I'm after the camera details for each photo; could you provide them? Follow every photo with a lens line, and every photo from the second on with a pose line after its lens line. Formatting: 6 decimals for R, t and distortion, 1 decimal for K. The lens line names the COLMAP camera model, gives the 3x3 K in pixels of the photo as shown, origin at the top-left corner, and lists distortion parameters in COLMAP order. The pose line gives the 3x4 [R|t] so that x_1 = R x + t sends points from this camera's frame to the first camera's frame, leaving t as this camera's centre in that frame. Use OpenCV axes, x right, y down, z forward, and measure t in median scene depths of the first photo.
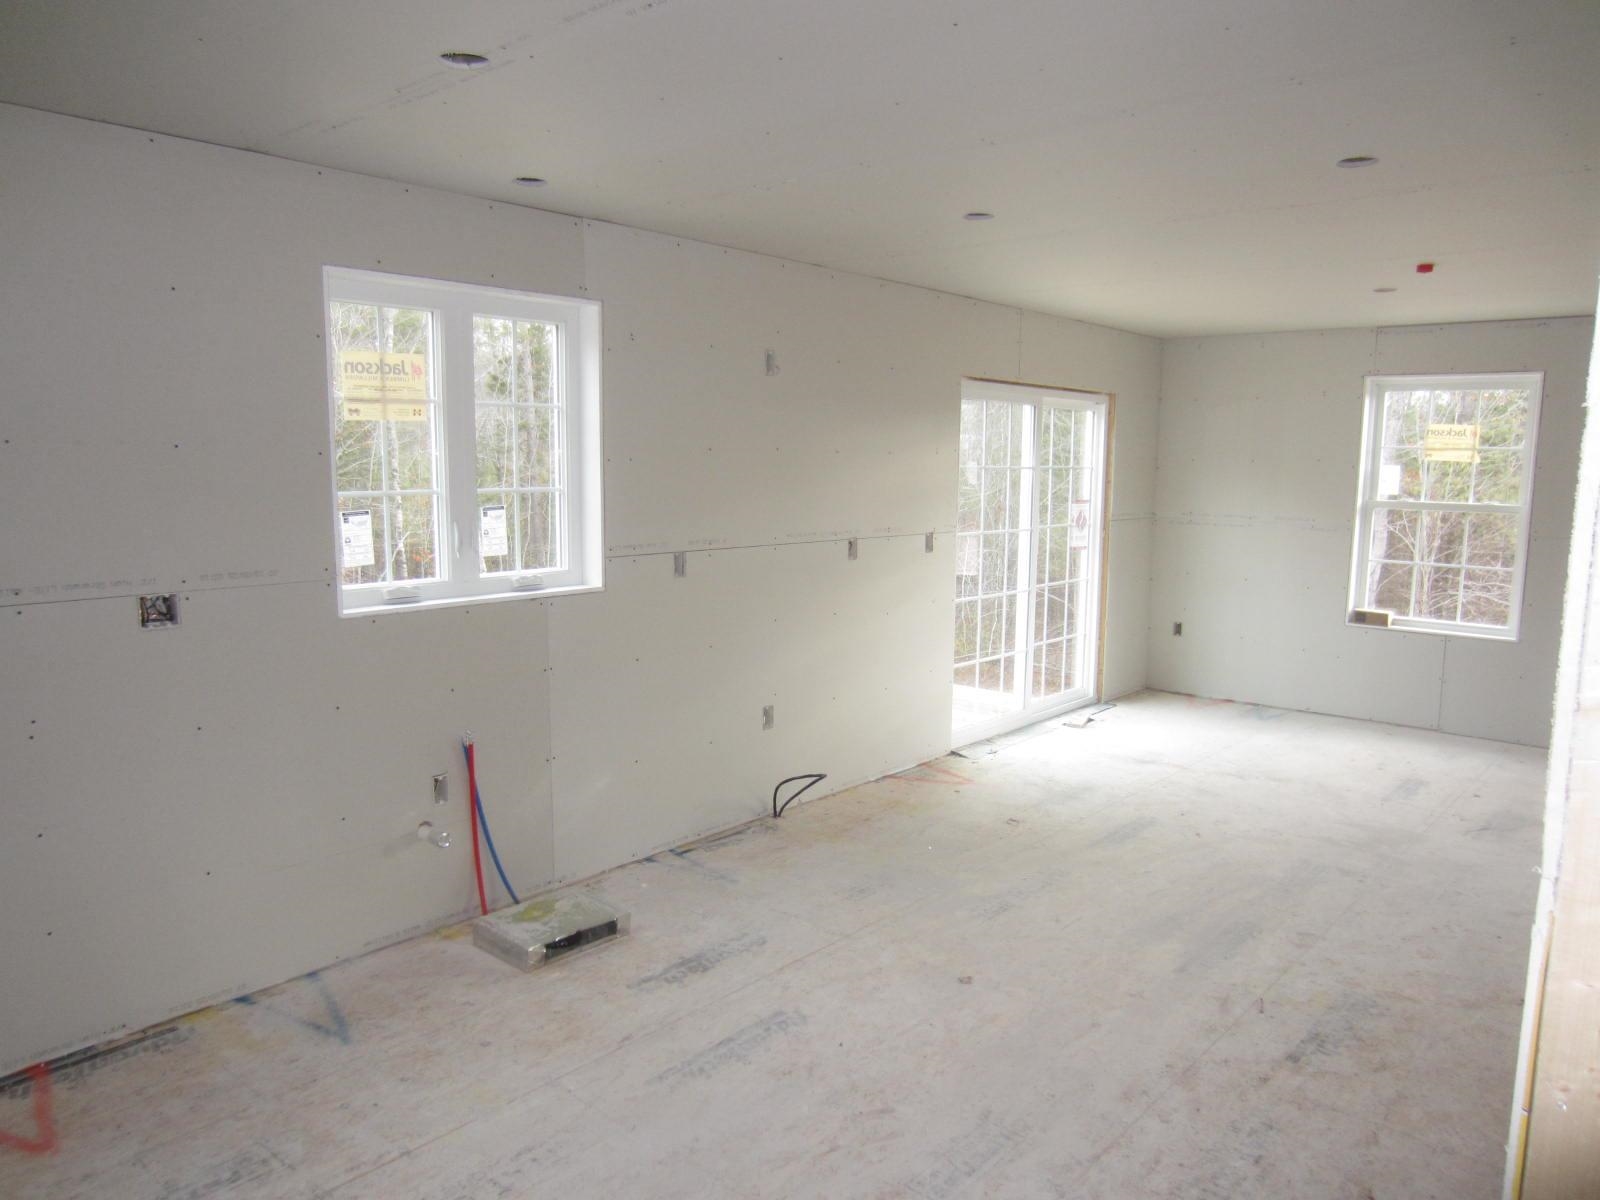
lens RADIAL K [[1130.5, 0, 803.9], [0, 1130.5, 607.4], [0, 0, 1]] dist [-0.022036, 0.001715]
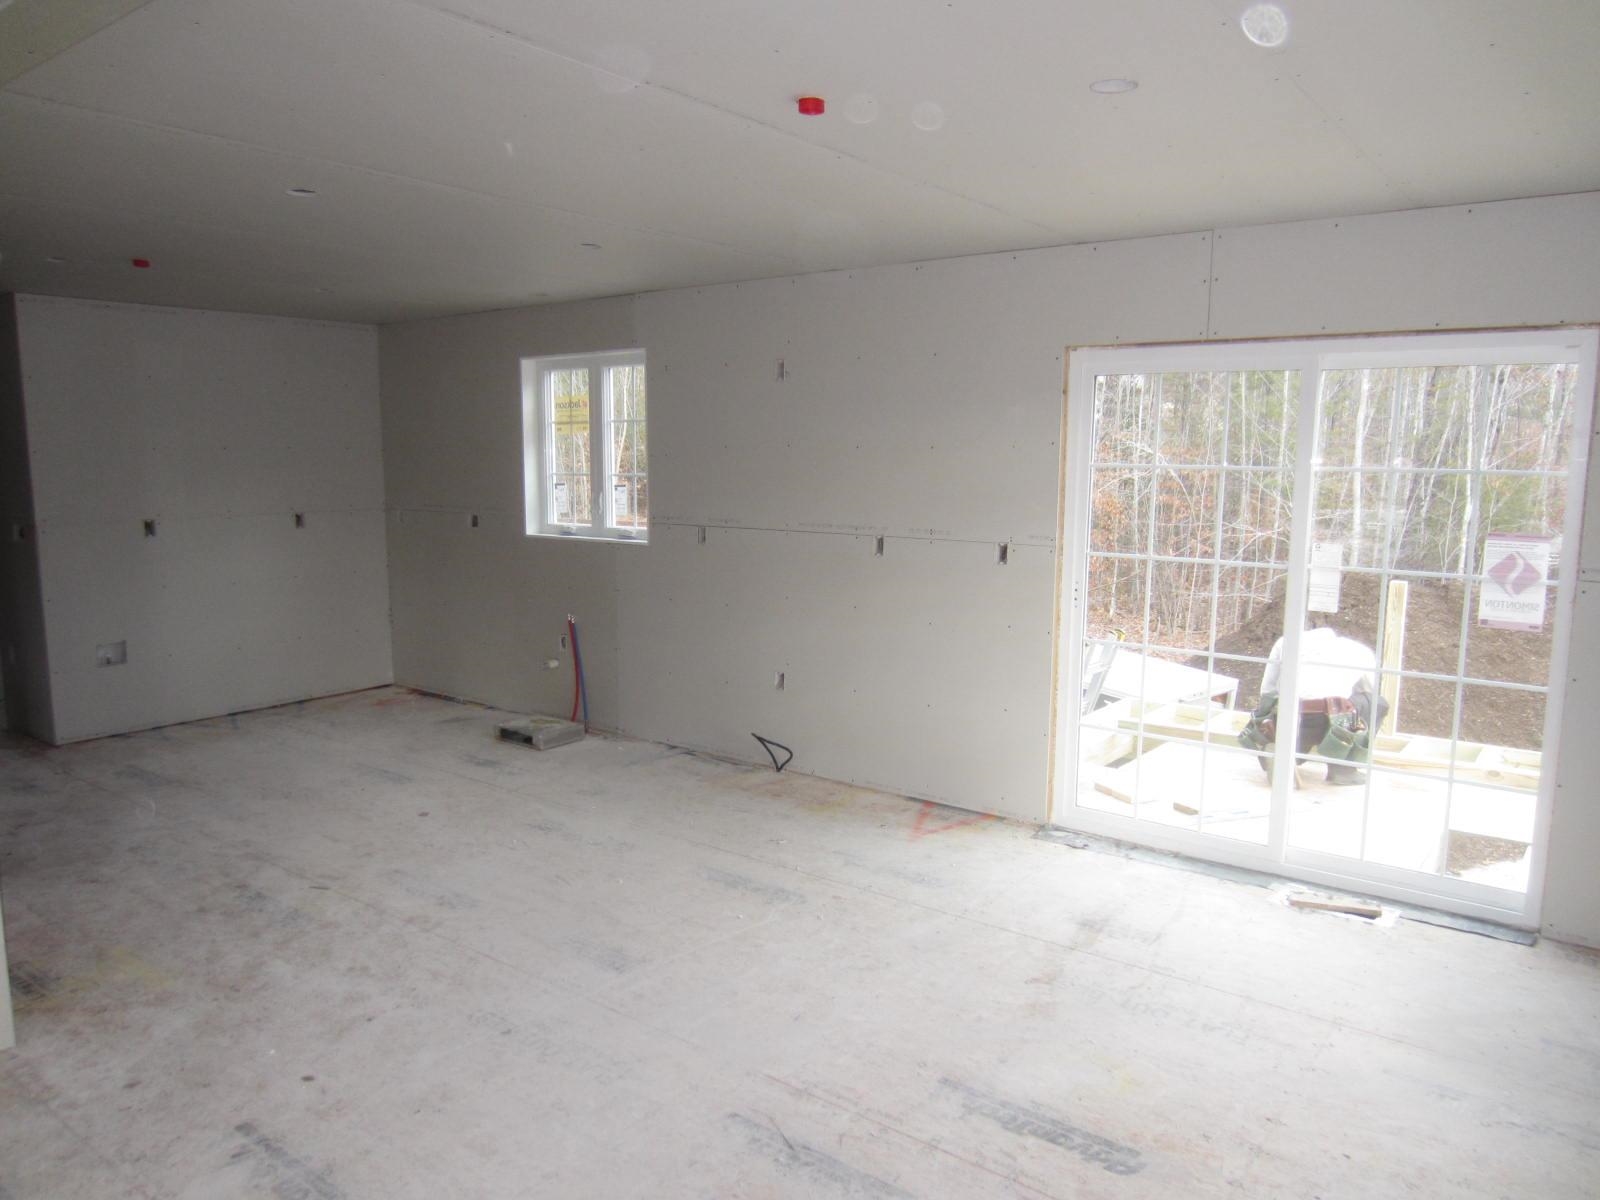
lens RADIAL K [[1130.5, 0, 803.9], [0, 1130.5, 607.4], [0, 0, 1]] dist [-0.022036, 0.001715]
pose [[0.067079, 0.128874, -0.989390, 1.220357], [-0.133153, 0.983909, 0.119133, -0.129492], [0.988823, 0.123749, 0.083160, 1.033464]]
